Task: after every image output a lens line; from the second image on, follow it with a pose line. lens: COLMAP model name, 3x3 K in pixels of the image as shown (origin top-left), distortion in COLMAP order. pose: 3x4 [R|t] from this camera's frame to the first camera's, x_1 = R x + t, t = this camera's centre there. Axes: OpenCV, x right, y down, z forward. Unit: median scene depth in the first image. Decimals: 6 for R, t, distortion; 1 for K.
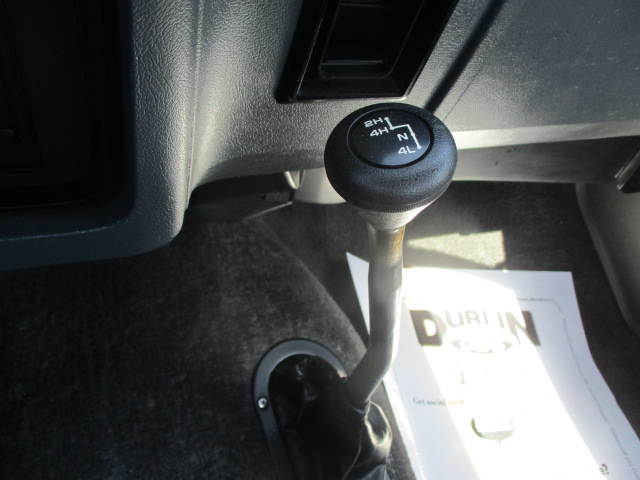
lens RADIAL K [[533.6, 0, 323.6], [0, 533.6, 238.9], [0, 0, 1]] dist [-0.029141, 0.012542]
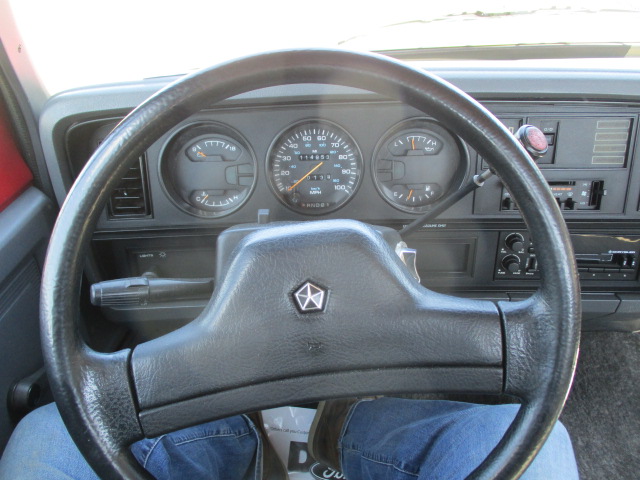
lens RADIAL K [[533.6, 0, 323.6], [0, 533.6, 238.9], [0, 0, 1]] dist [-0.029141, 0.012542]
pose [[0.911089, -0.006778, -0.412154, -0.377748], [-0.126083, 0.947362, -0.294293, 0.332119], [0.392454, 0.320093, 0.862276, -1.072399]]
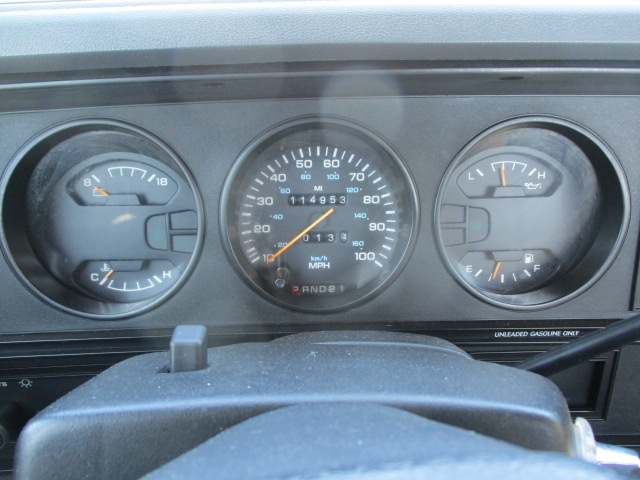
lens RADIAL K [[533.6, 0, 323.6], [0, 533.6, 238.9], [0, 0, 1]] dist [-0.029141, 0.012542]
pose [[0.920100, -0.047442, -0.388800, -0.645219], [-0.121659, 0.908925, -0.398816, 0.097000], [0.372311, 0.414252, 0.830530, -0.598621]]
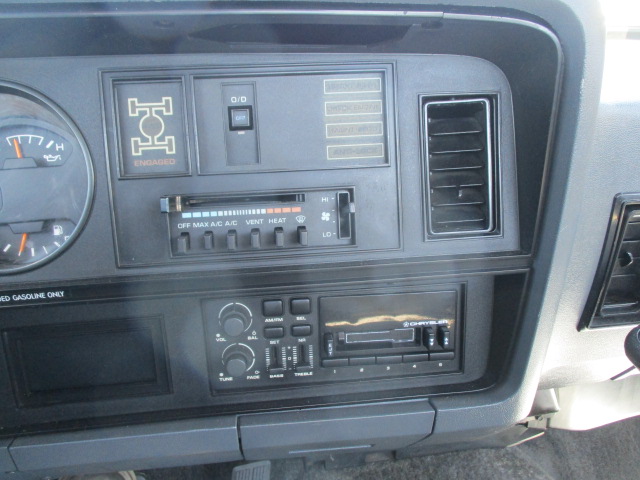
lens RADIAL K [[533.6, 0, 323.6], [0, 533.6, 238.9], [0, 0, 1]] dist [-0.029141, 0.012542]
pose [[0.954442, -0.140512, -0.263244, -0.174270], [-0.007589, 0.870477, -0.492150, 0.158079], [0.298301, 0.471726, 0.829753, -0.388349]]
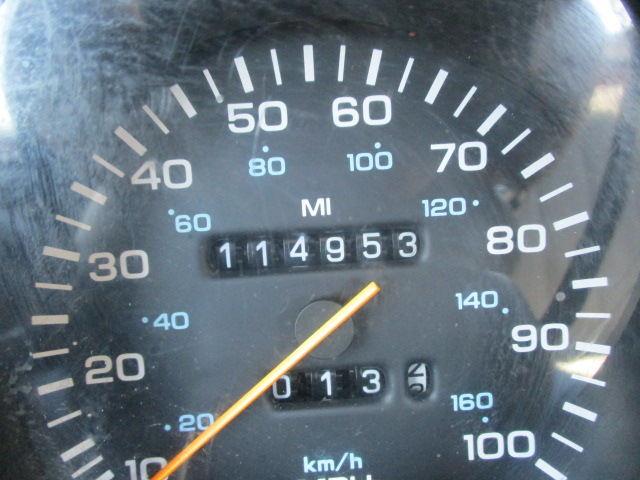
lens RADIAL K [[533.6, 0, 323.6], [0, 533.6, 238.9], [0, 0, 1]] dist [-0.029141, 0.012542]
pose [[0.909152, -0.116445, -0.399855, -0.831334], [-0.083315, 0.889852, -0.448577, -0.131529], [0.408046, 0.441138, 0.799309, -0.218541]]
